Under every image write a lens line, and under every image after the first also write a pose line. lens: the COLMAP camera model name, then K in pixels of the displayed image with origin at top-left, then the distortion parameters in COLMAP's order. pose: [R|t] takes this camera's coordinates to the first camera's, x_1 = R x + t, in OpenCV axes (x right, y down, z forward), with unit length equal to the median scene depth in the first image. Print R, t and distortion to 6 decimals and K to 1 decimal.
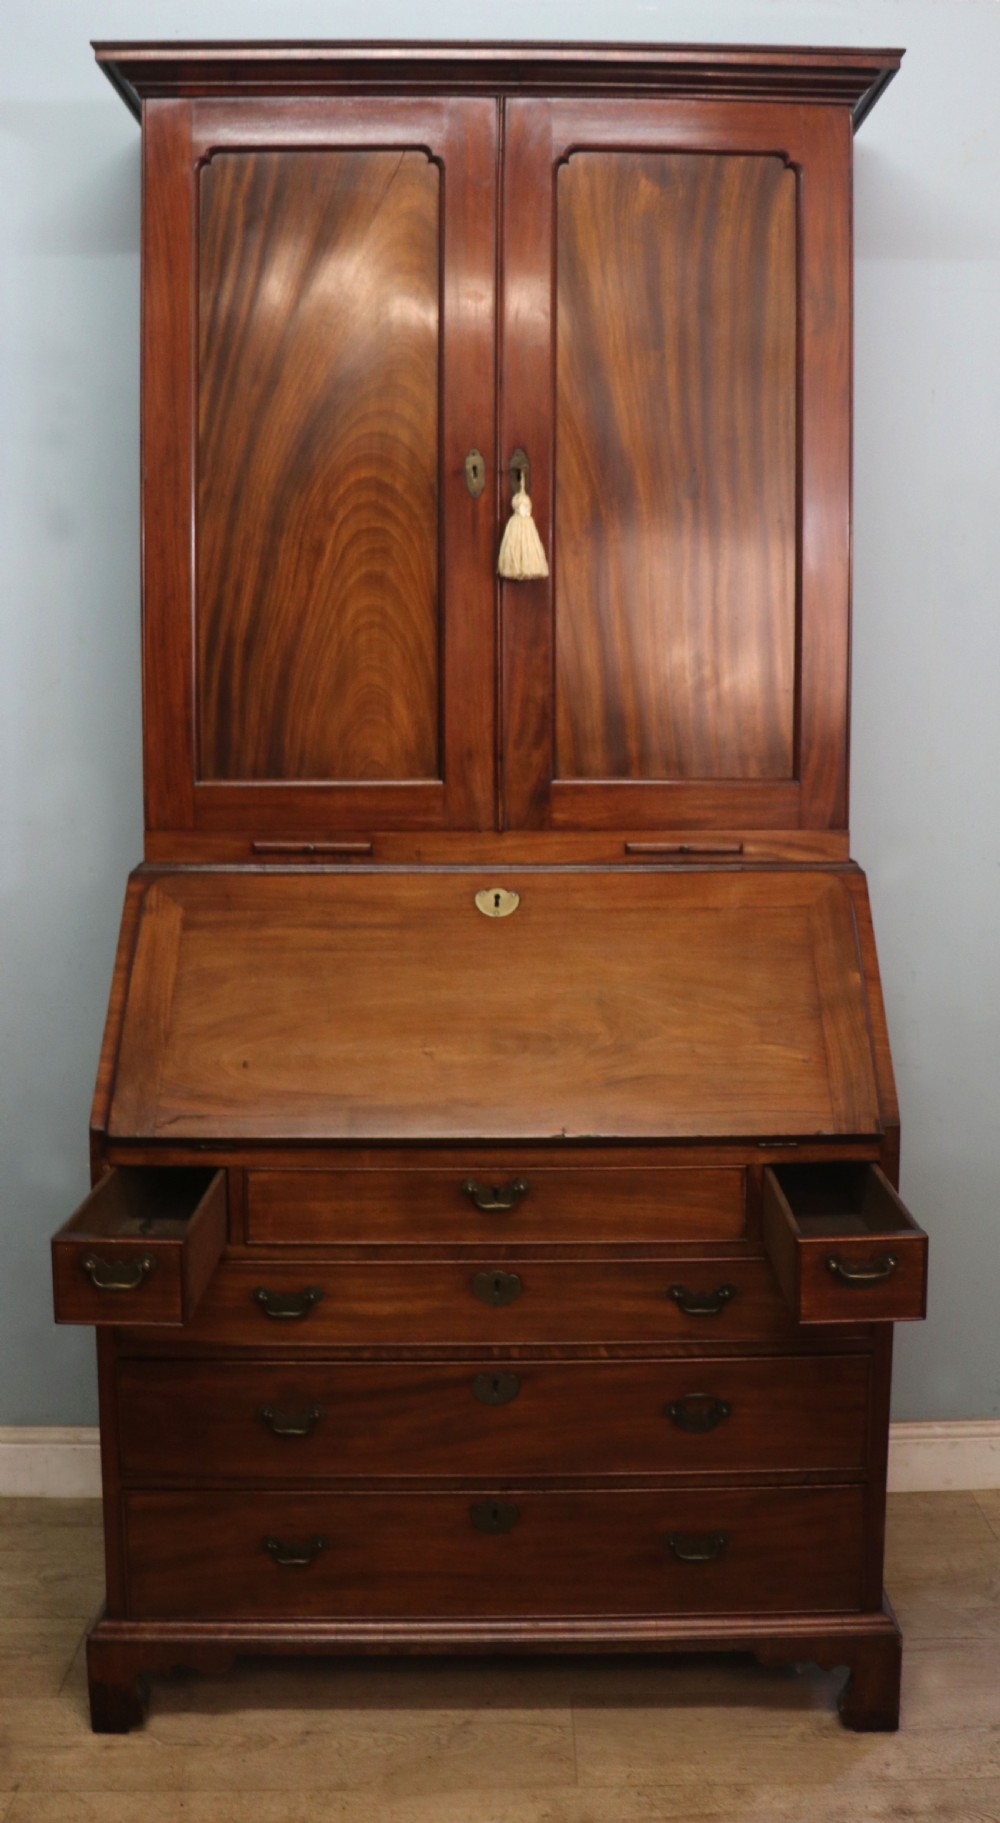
lens RADIAL K [[1888.6, 0, 560.7], [0, 1888.6, 844.0], [0, 0, 1]] dist [-0.095127, 0.000000]
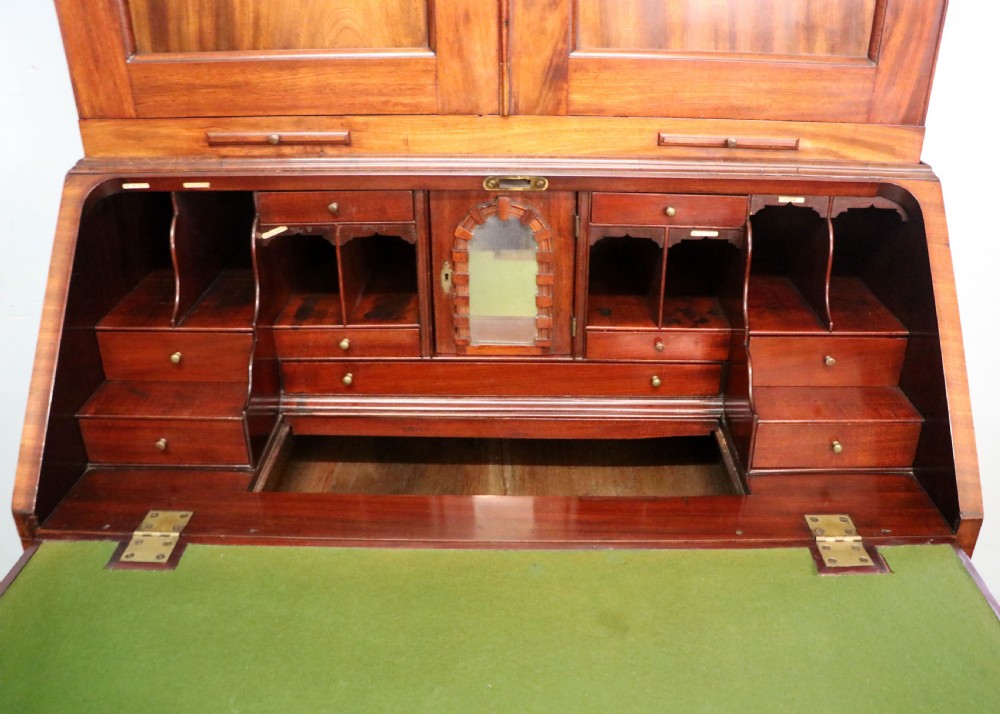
lens RADIAL K [[873.9, 0, 530.7], [0, 873.9, 383.3], [0, 0, 1]] dist [-0.175264, 0.122657]
pose [[0.999752, 0.017599, -0.013677, -0.014337], [-0.011394, 0.930931, 0.365018, -0.035050], [0.019157, -0.364772, 0.930900, 0.620635]]
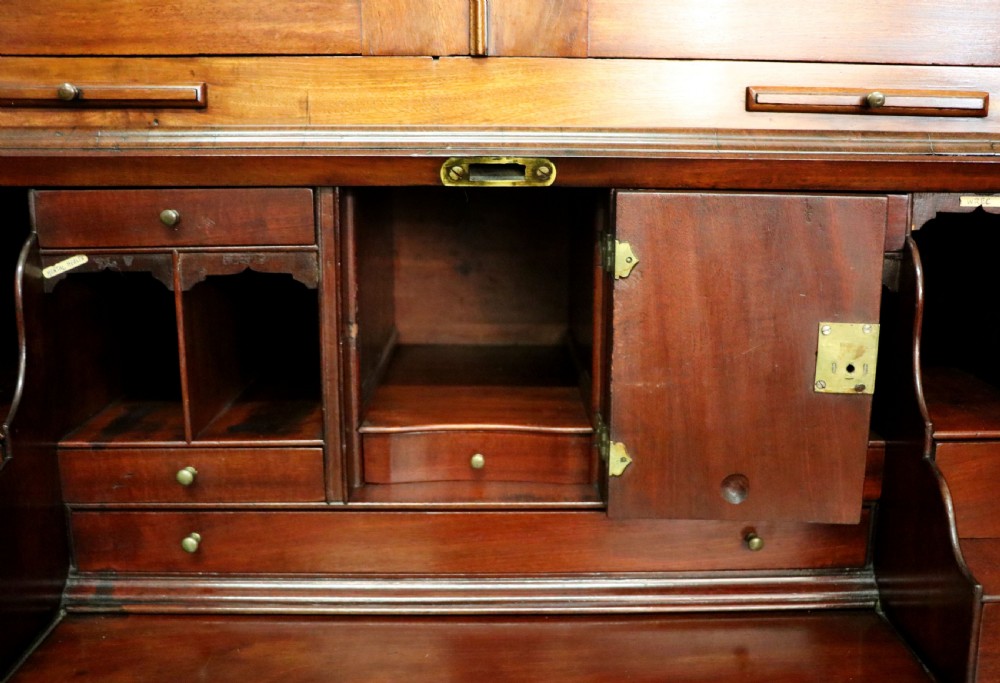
lens RADIAL K [[981.5, 0, 526.8], [0, 981.5, 358.3], [0, 0, 1]] dist [-0.086273, 0.000000]
pose [[0.999987, 0.004765, 0.001791, -0.020865], [-0.004926, 0.994548, 0.104163, 0.041962], [-0.001285, -0.104170, 0.994559, 0.761875]]
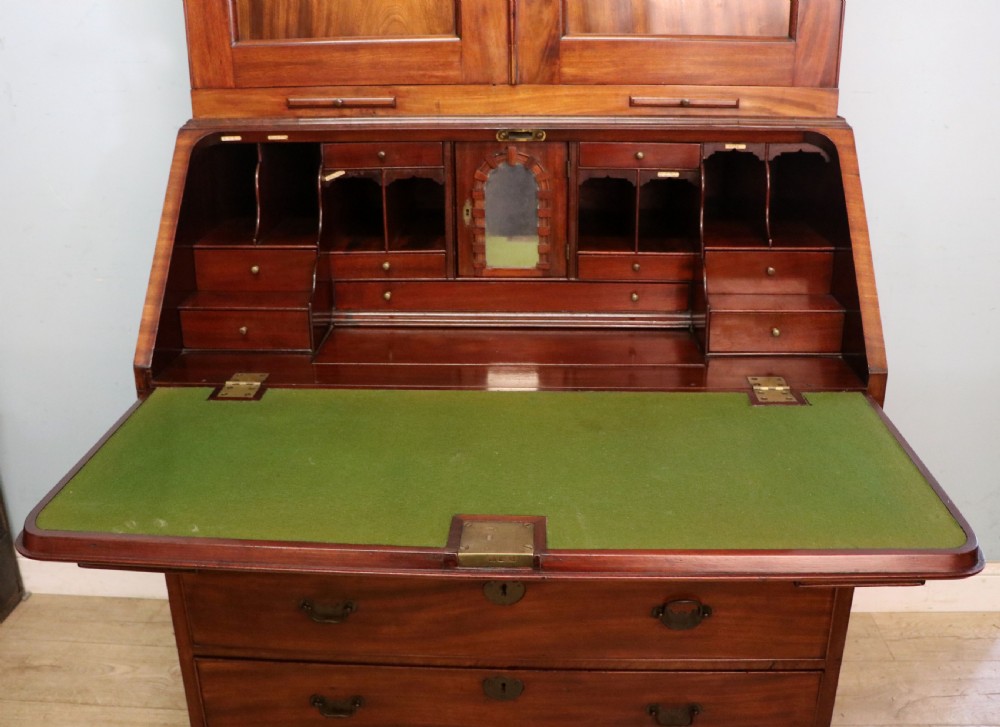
lens RADIAL K [[984.5, 0, 500.7], [0, 984.5, 368.5], [0, 0, 1]] dist [-0.146568, 0.000000]
pose [[0.997458, 0.016172, -0.069394, 0.001860], [0.001454, 0.969078, 0.246749, 0.013233], [0.071239, -0.246223, 0.966592, 0.429125]]
